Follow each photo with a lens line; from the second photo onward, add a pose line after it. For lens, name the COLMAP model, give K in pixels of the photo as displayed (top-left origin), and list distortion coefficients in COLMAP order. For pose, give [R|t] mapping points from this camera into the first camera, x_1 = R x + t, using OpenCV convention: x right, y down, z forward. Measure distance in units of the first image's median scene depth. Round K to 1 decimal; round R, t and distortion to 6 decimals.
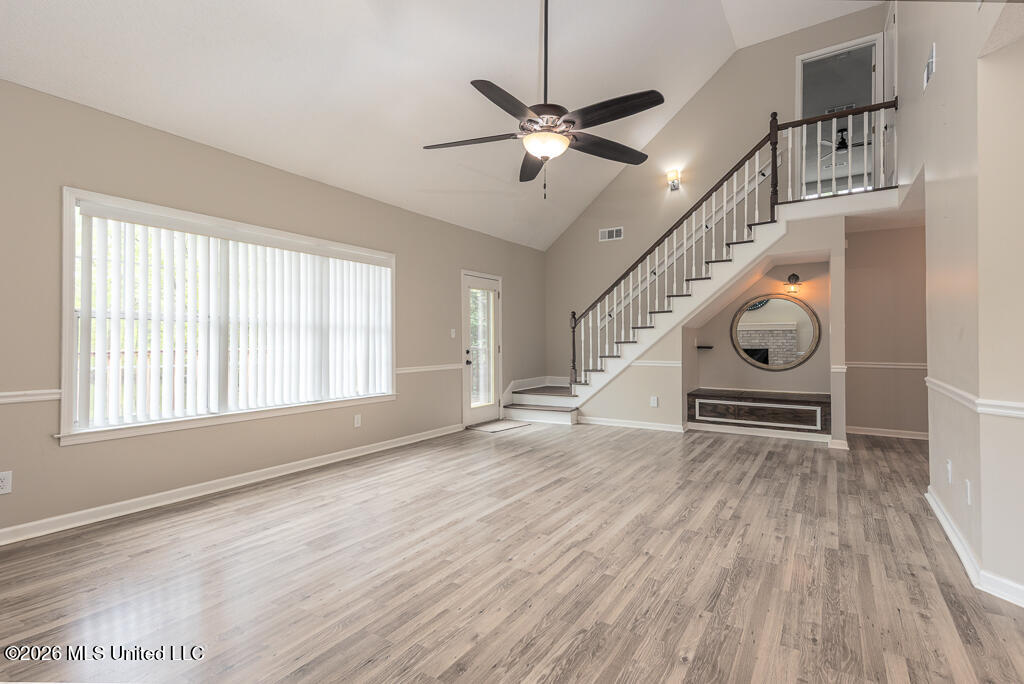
lens RADIAL K [[501.4, 0, 513.8], [0, 501.4, 335.6], [0, 0, 1]] dist [0.055915, -0.020371]
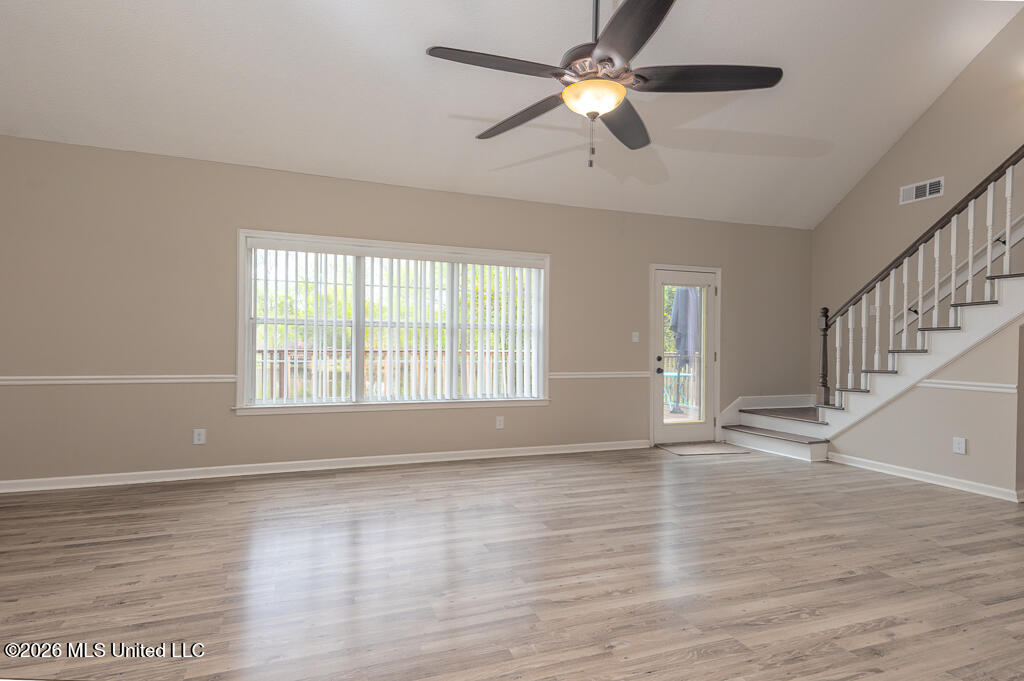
lens RADIAL K [[510.3, 0, 515.3], [0, 510.3, 347.8], [0, 0, 1]] dist [0.052131, -0.021822]
pose [[0.798961, 0.015285, -0.601188, 0.445605], [-0.006956, 0.999845, 0.016176, 0.002299], [0.601342, -0.008742, 0.798944, 0.267695]]
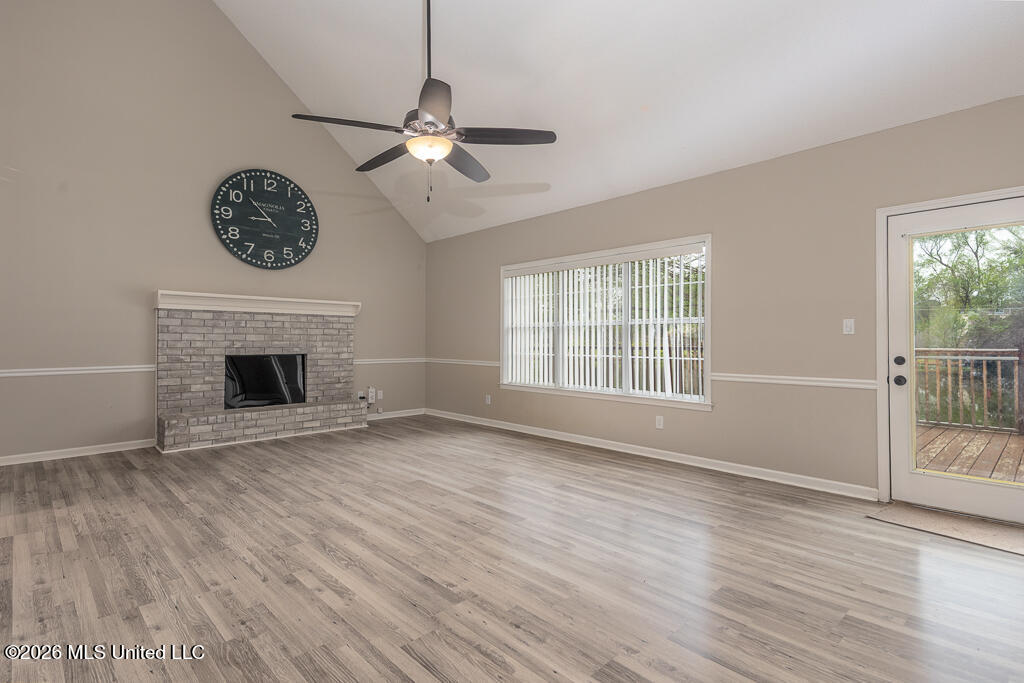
lens RADIAL K [[599.6, 0, 593.2], [0, 599.6, 381.5], [0, 0, 1]] dist [0.079672, -0.038415]
pose [[-0.254214, 0.069969, -0.964614, 1.110457], [0.011235, 0.997526, 0.069395, 0.012958], [0.967083, 0.006804, -0.254371, 1.576762]]
